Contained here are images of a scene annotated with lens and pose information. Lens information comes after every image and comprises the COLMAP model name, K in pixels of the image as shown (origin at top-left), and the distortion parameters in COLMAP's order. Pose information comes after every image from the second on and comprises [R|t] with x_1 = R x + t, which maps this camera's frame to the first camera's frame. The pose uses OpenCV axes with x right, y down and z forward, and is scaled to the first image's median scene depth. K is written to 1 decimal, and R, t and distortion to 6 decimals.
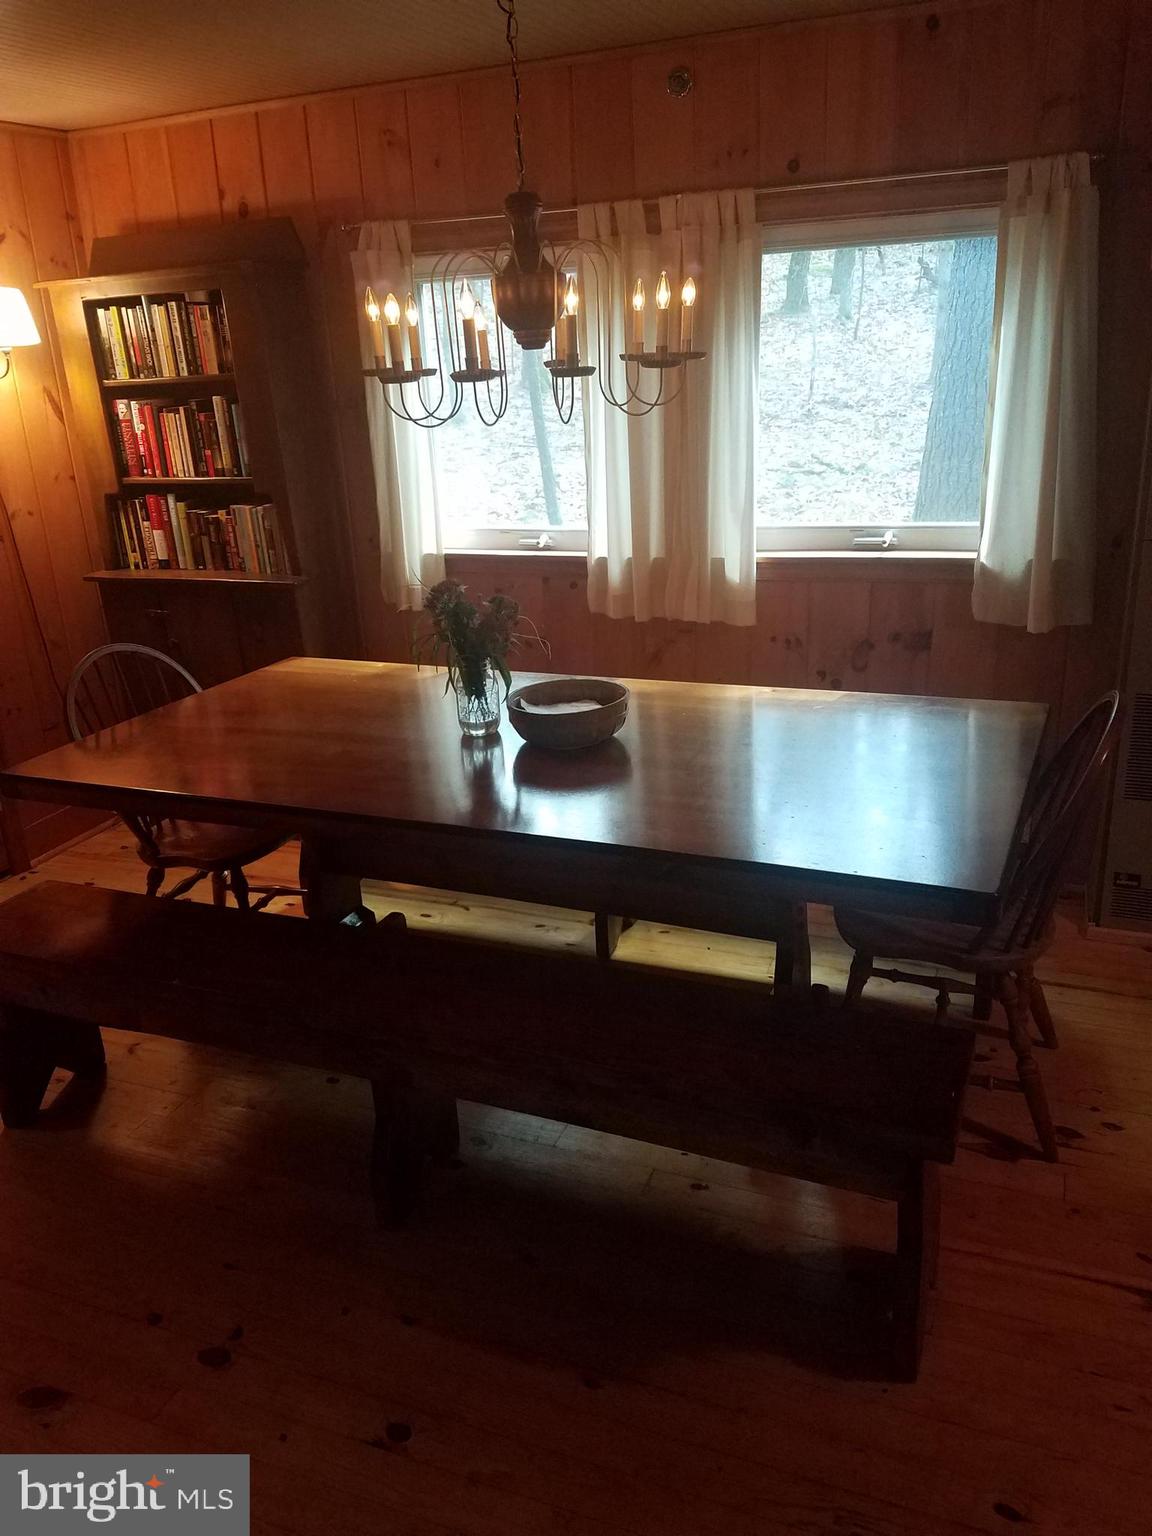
lens RADIAL K [[1160.8, 0, 576.0], [0, 1160.8, 768.0], [0, 0, 1]] dist [0.033261, 0.000979]
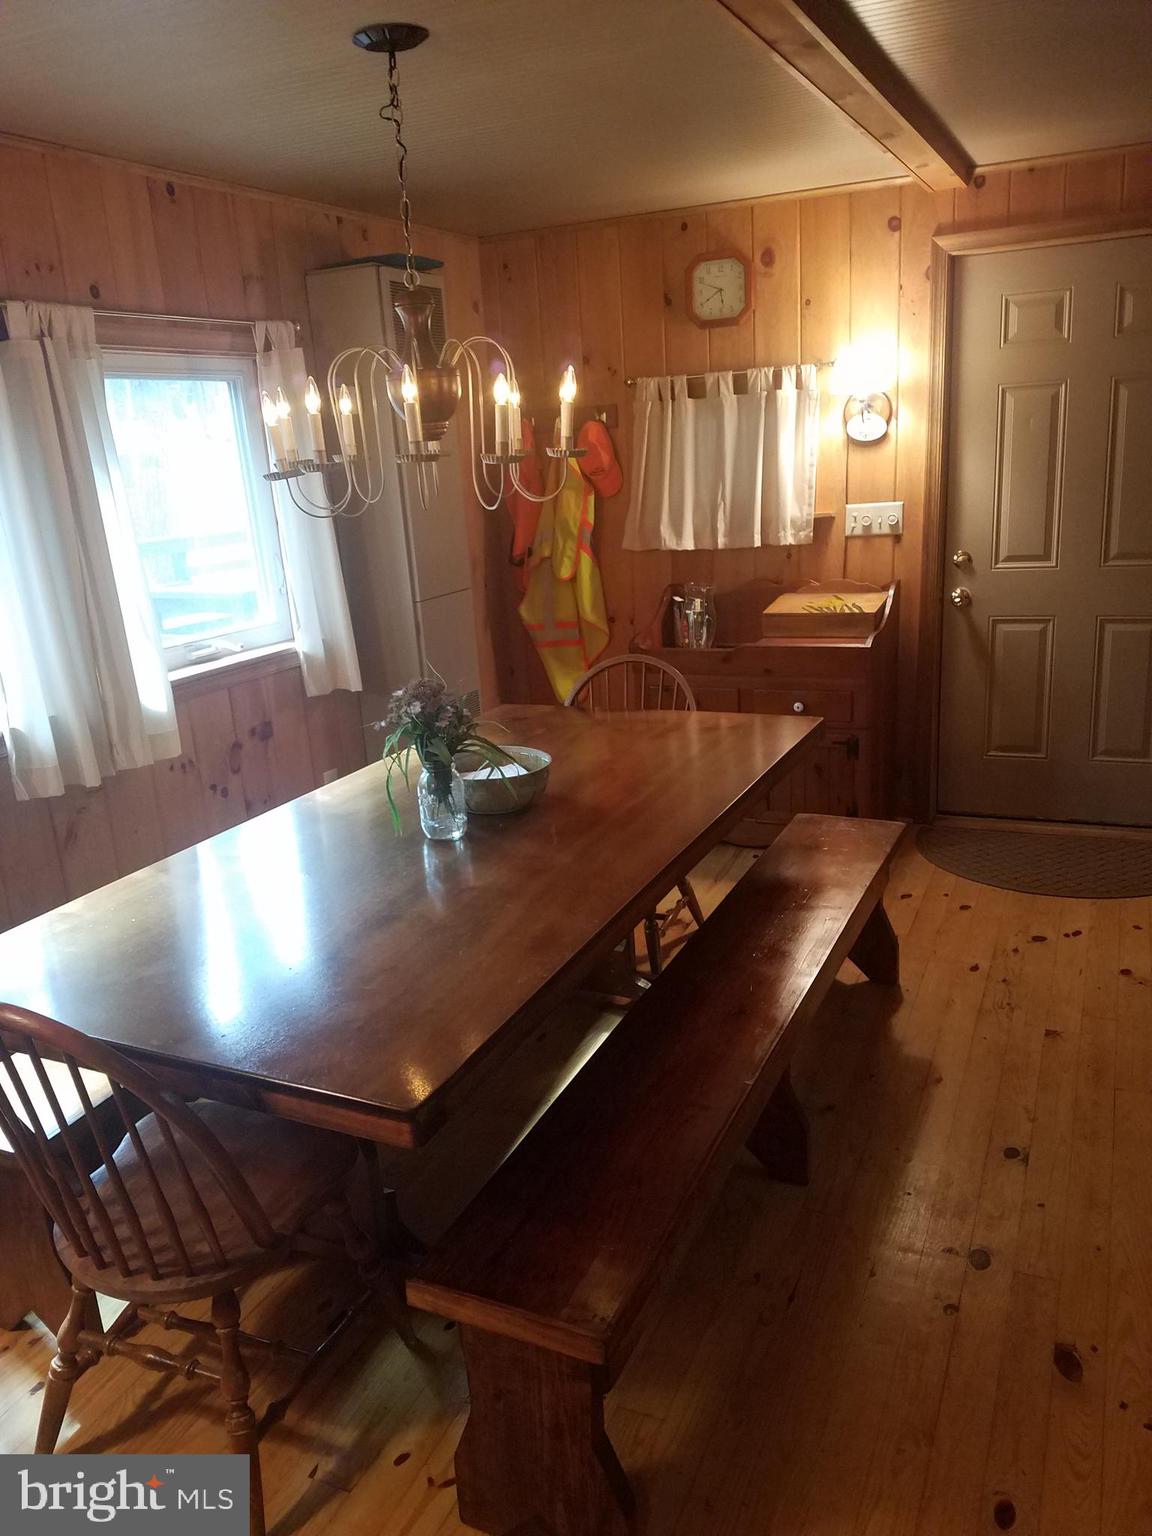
lens RADIAL K [[1160.8, 0, 576.0], [0, 1160.8, 768.0], [0, 0, 1]] dist [0.033261, 0.000979]
pose [[0.163833, -0.248262, 0.954738, -0.757190], [0.378751, 0.909470, 0.171497, -0.164729], [-0.910882, 0.333511, 0.243031, 0.516202]]
